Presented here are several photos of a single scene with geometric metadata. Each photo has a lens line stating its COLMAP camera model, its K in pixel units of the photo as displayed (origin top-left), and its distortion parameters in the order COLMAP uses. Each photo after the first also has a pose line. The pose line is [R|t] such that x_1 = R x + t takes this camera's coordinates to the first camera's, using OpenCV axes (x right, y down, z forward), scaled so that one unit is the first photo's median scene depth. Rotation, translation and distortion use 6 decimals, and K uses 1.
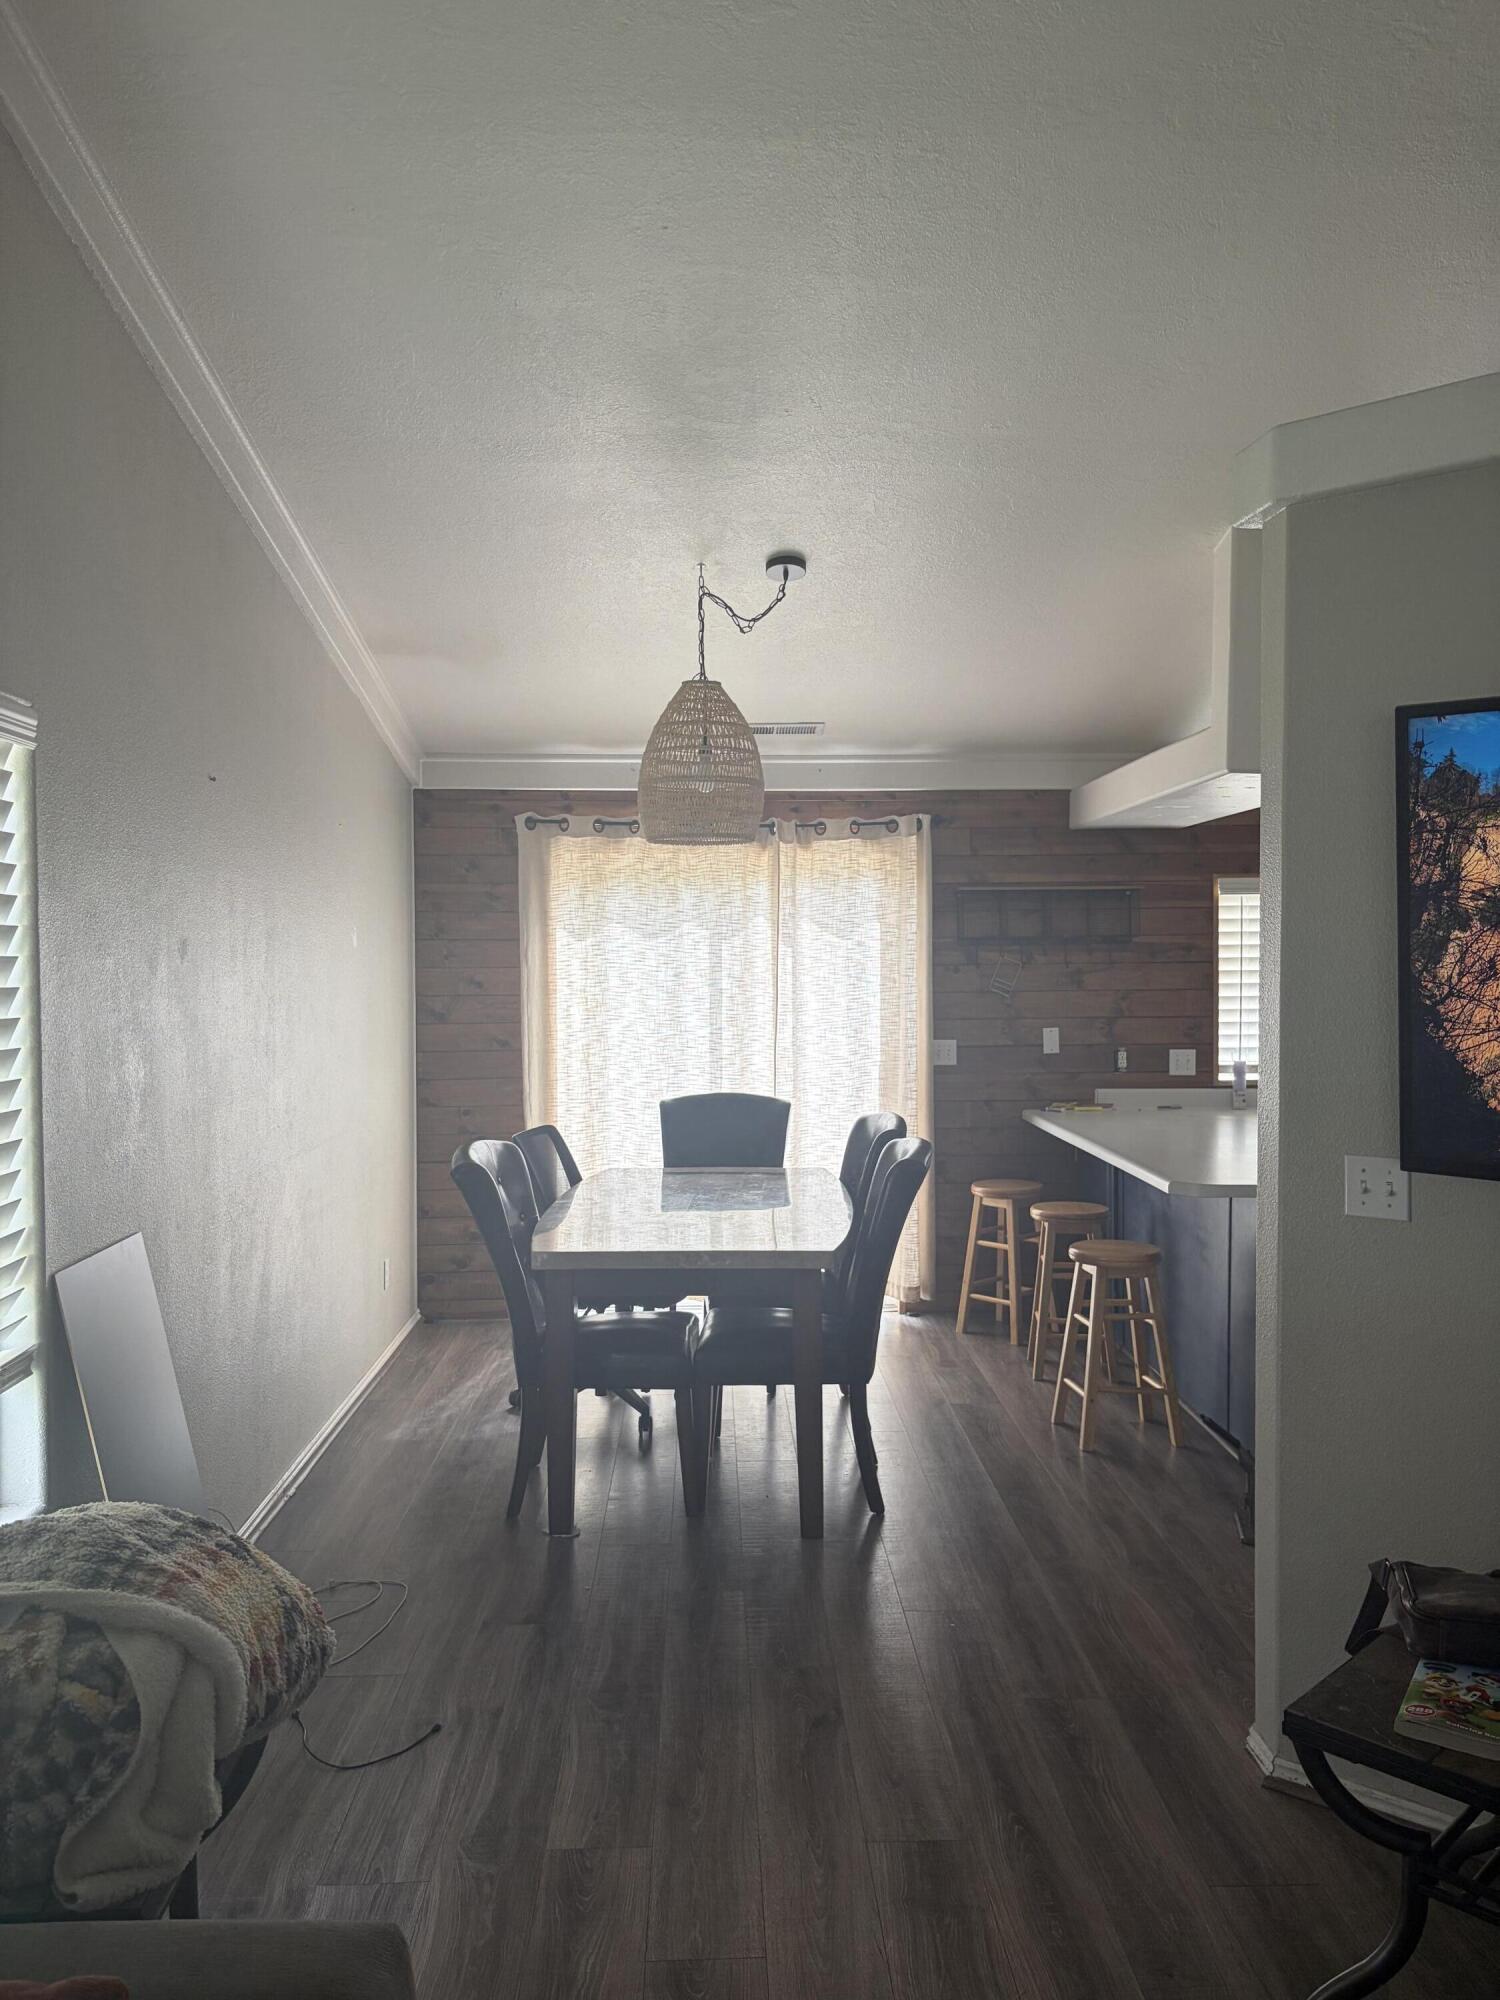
lens RADIAL K [[1495.6, 0, 749.0], [0, 1495.6, 1003.3], [0, 0, 1]] dist [0.014406, 0.001939]
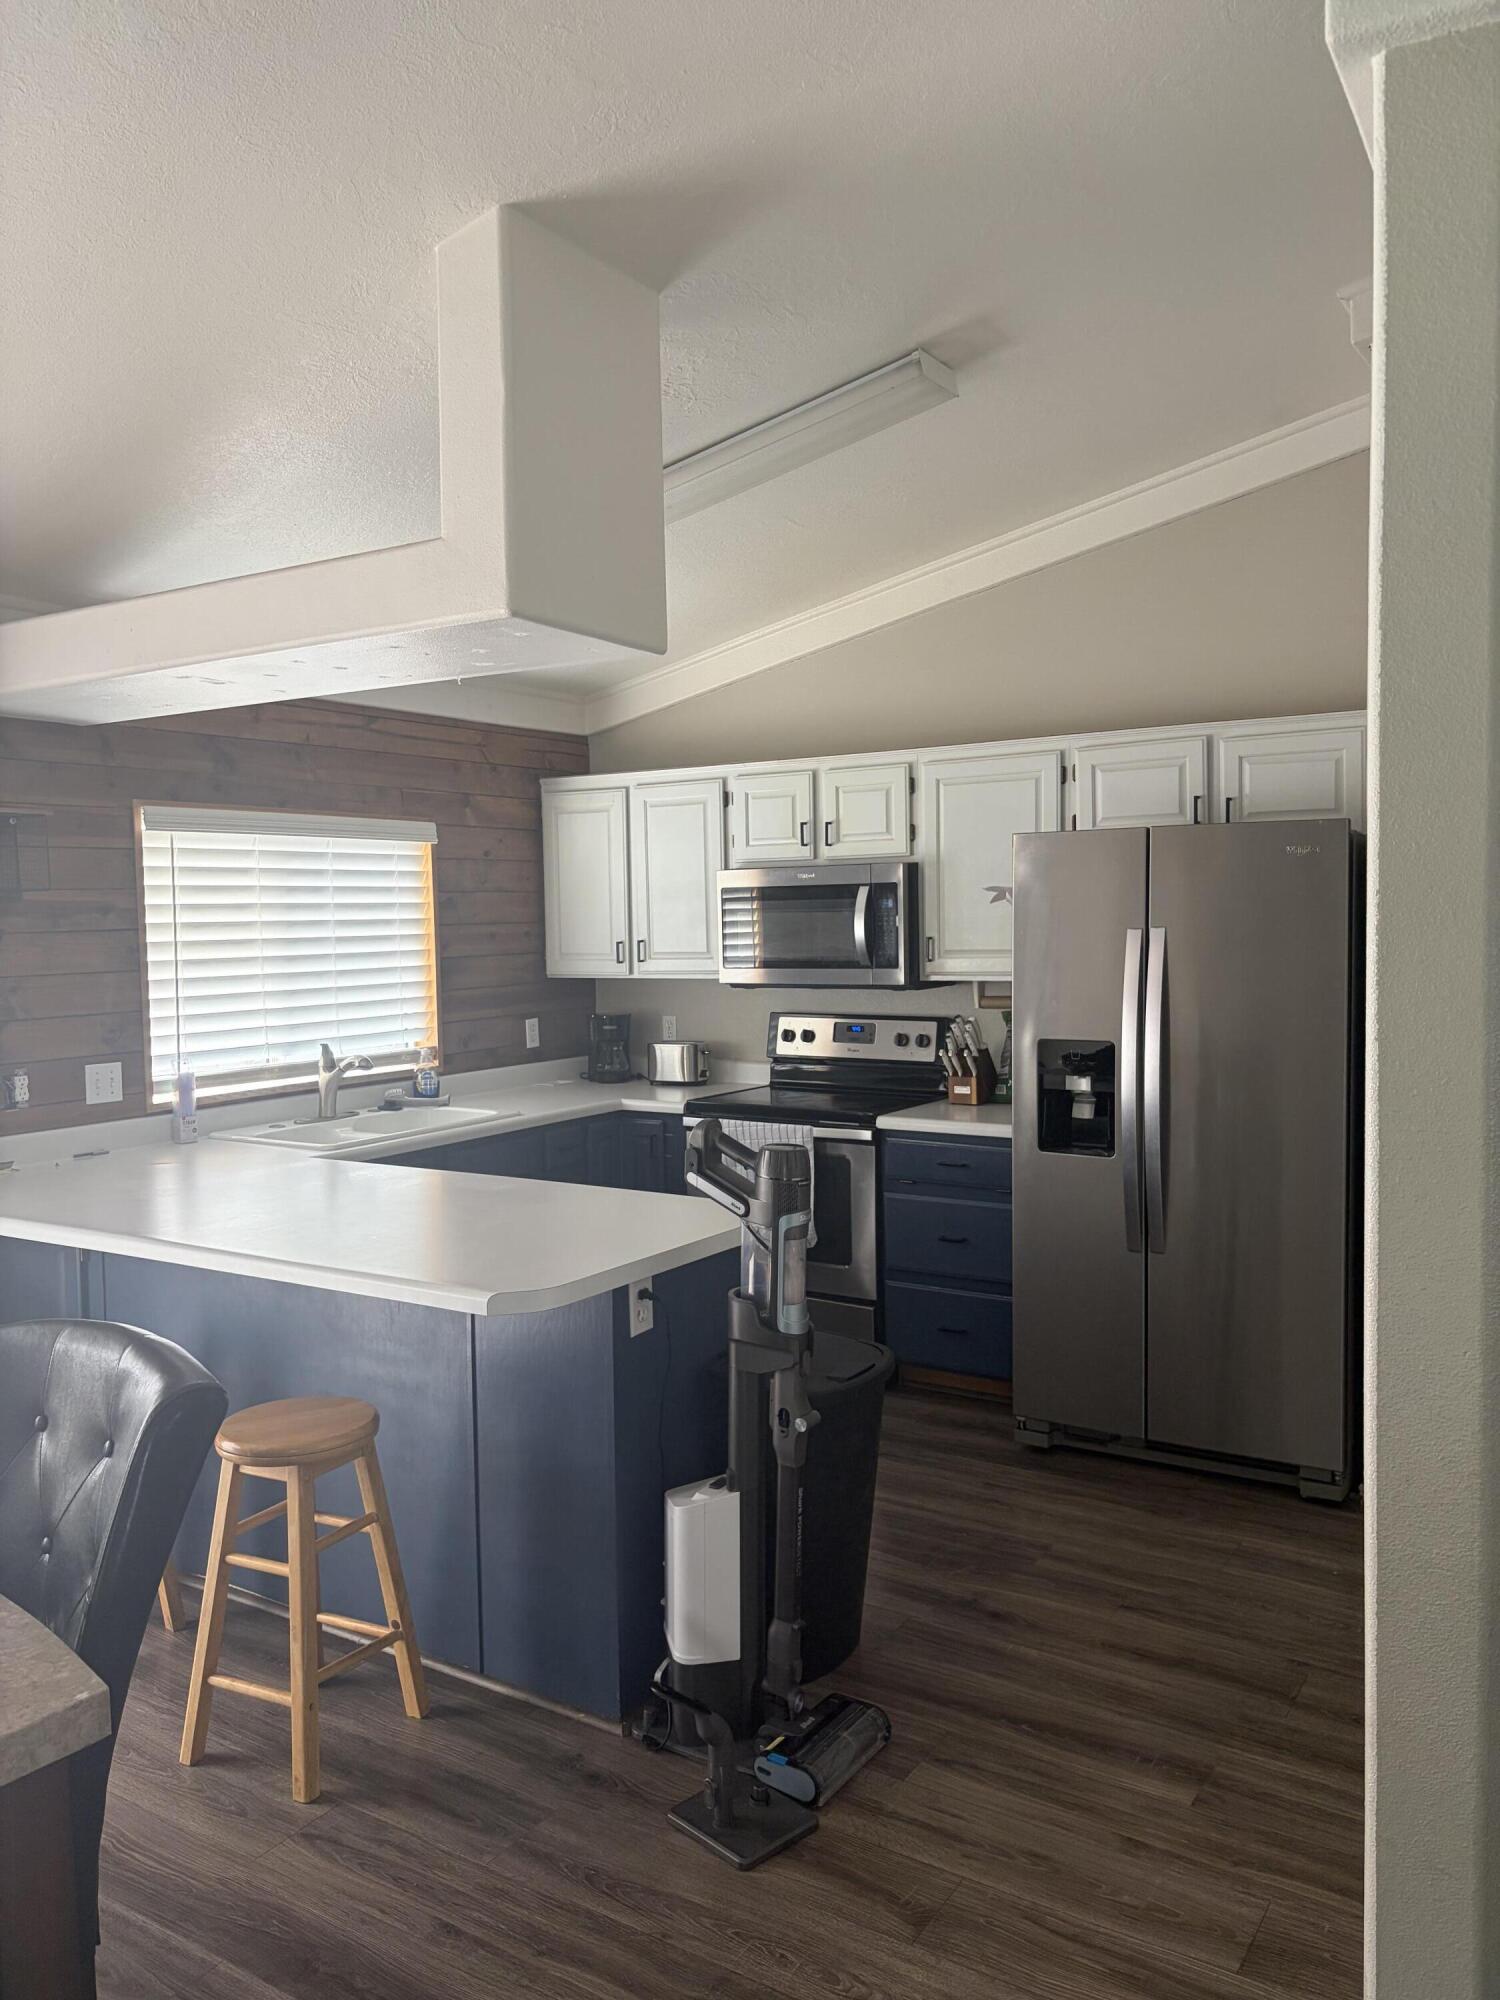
lens RADIAL K [[1495.6, 0, 753.0], [0, 1495.6, 988.6], [0, 0, 1]] dist [0.014406, 0.001939]
pose [[0.557663, -0.047798, 0.828690, -0.096382], [0.041977, 0.998687, 0.029355, -0.009446], [-0.829006, 0.018415, 0.558937, 0.394484]]
